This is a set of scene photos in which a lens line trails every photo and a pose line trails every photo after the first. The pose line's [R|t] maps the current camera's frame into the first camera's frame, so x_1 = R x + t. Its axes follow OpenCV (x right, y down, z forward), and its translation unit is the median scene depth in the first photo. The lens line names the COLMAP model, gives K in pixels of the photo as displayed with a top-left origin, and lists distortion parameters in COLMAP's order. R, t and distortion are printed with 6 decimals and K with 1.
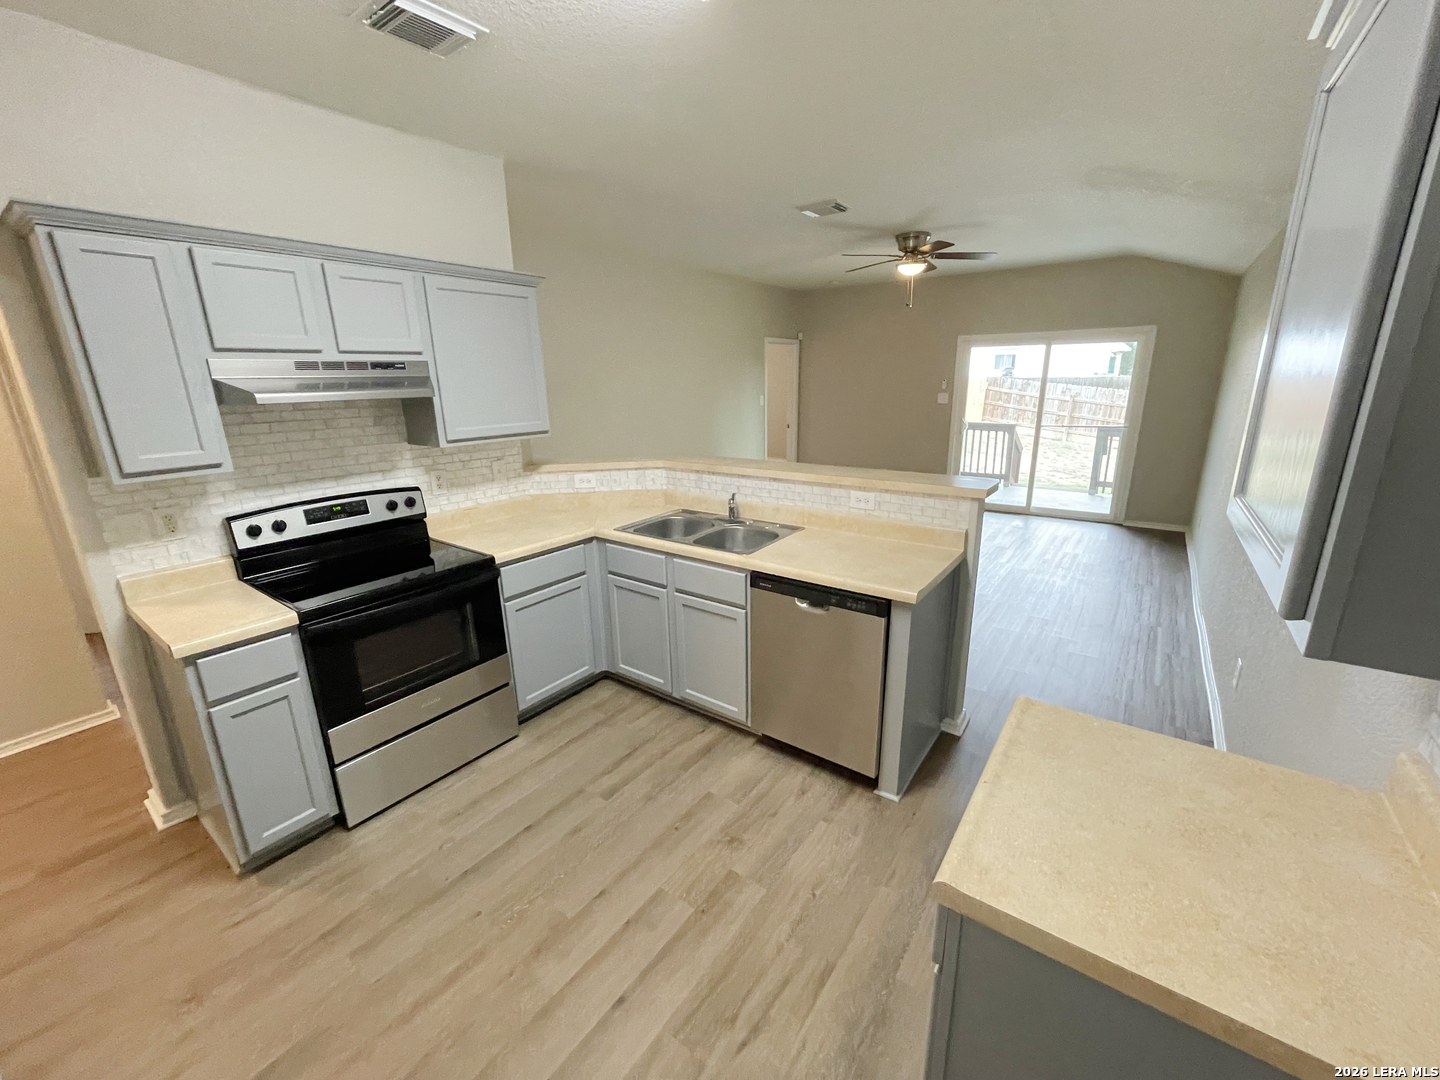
lens RADIAL K [[586.2, 0, 720.6], [0, 586.2, 541.2], [0, 0, 1]] dist [-0.003434, -0.000122]
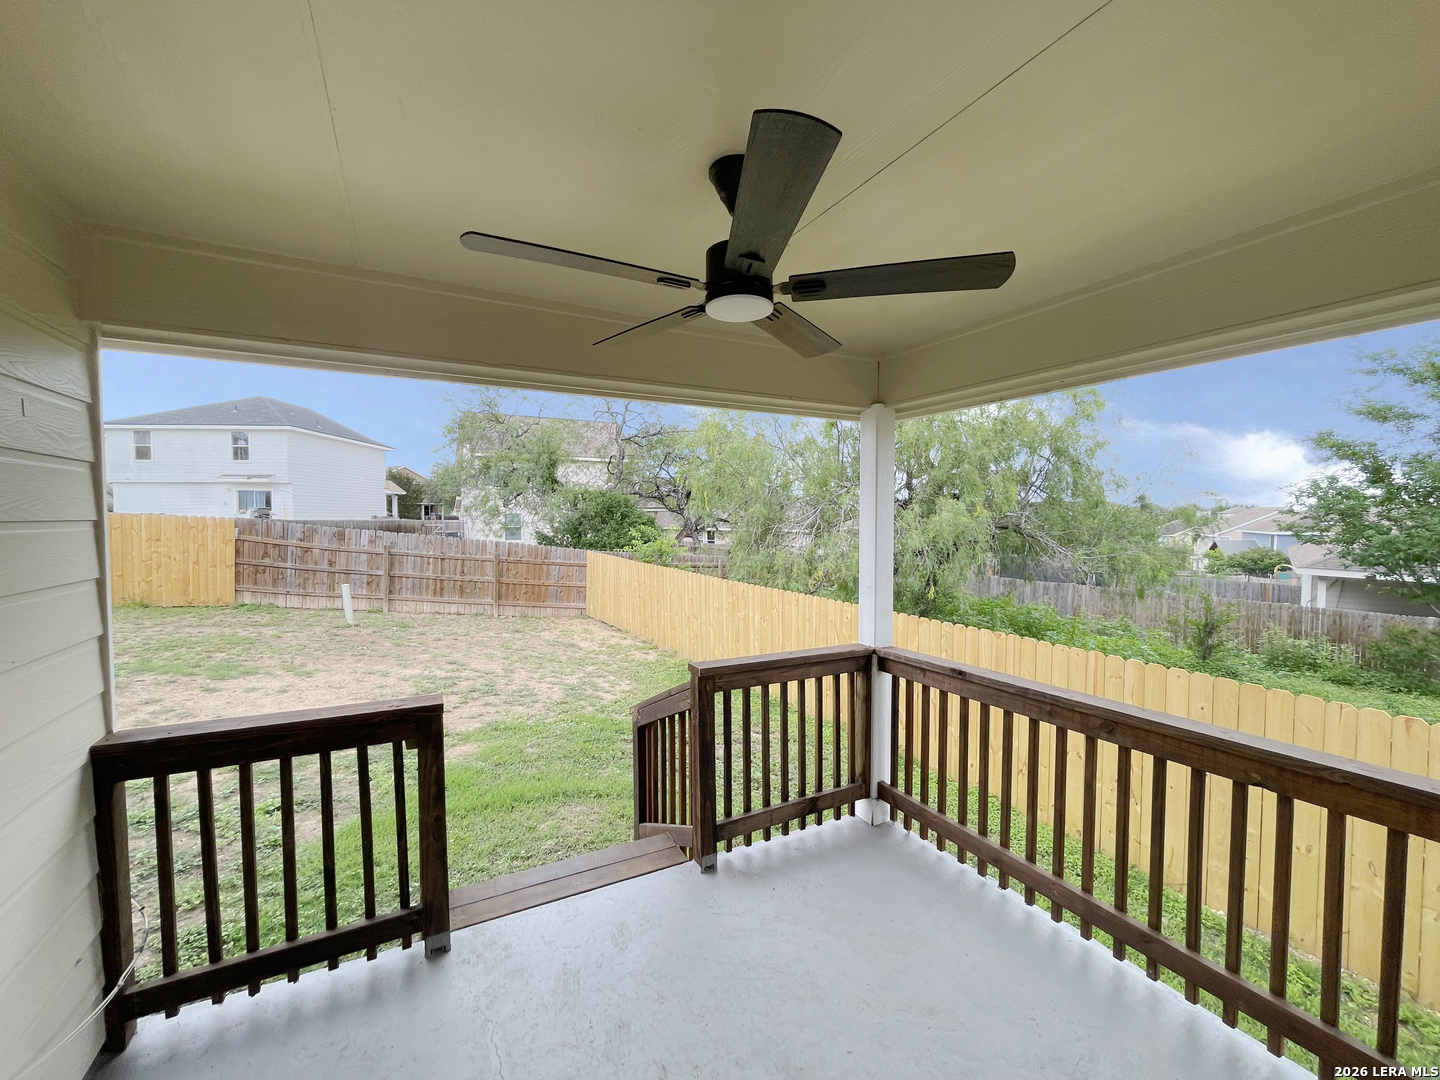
lens RADIAL K [[586.2, 0, 720.7], [0, 586.2, 538.5], [0, 0, 1]] dist [-0.003434, -0.000122]
pose [[0.440801, -0.019540, 0.897392, 0.926448], [0.234778, 0.967468, -0.094258, -0.594734], [-0.866356, 0.252237, 0.431049, 2.132985]]
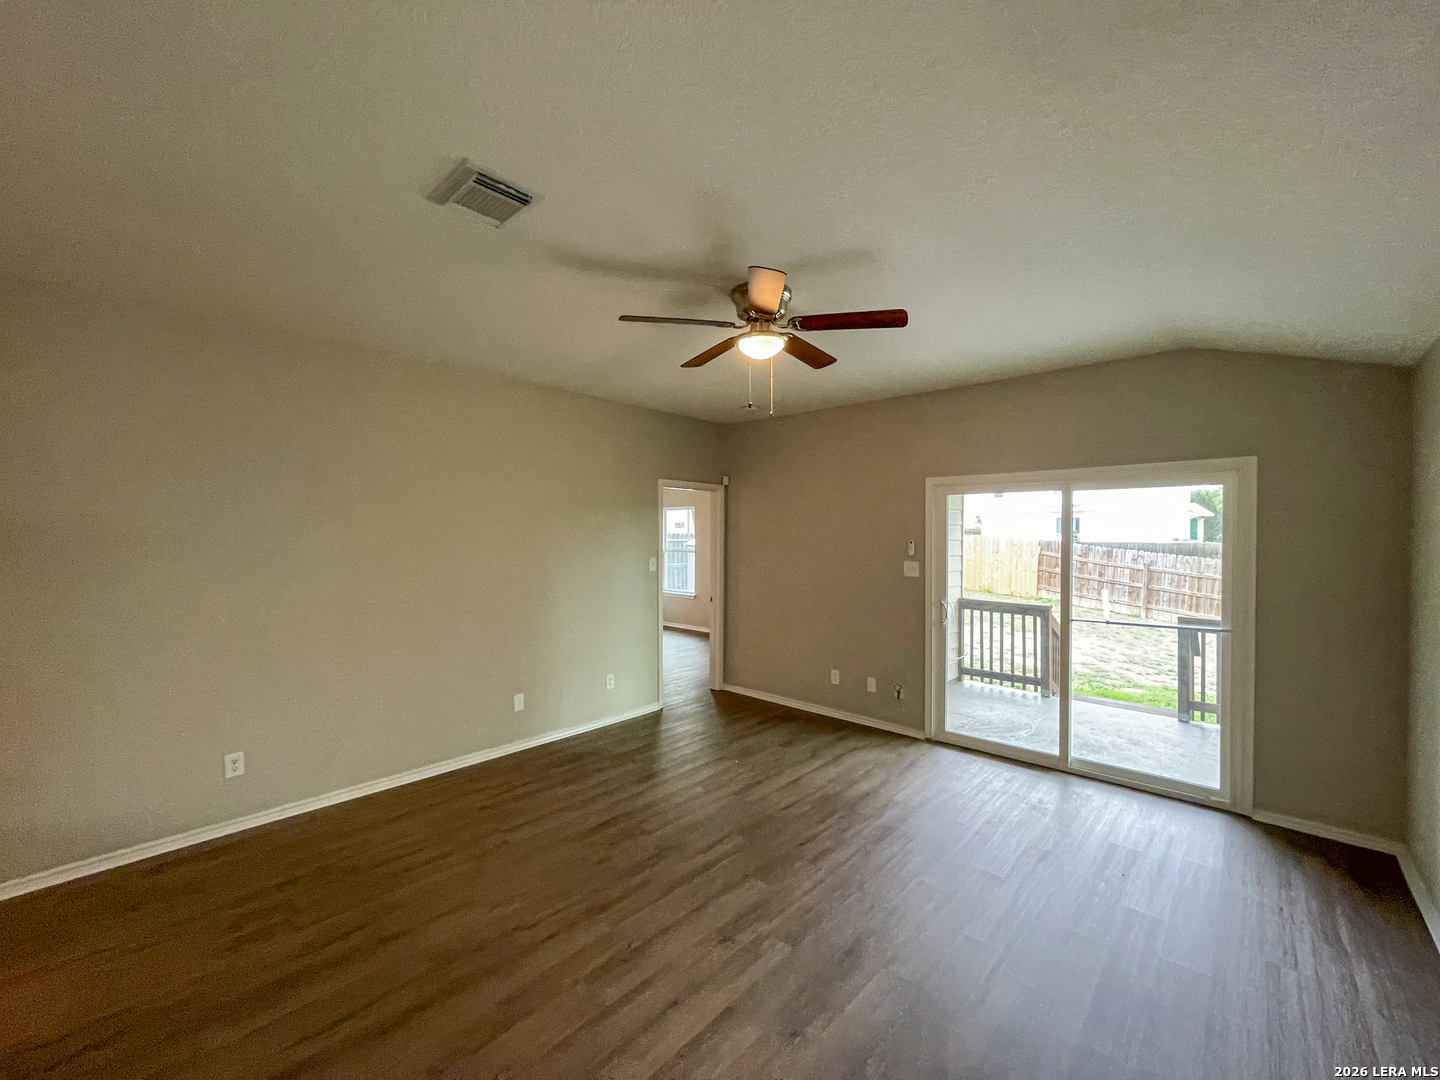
lens RADIAL K [[586.2, 0, 719.0], [0, 586.2, 540.7], [0, 0, 1]] dist [-0.003434, -0.000122]
pose [[0.993329, 0.023421, -0.112910, 0.531047], [-0.051840, 0.965333, -0.255823, -0.214798], [0.103004, 0.259969, 0.960107, 0.764818]]
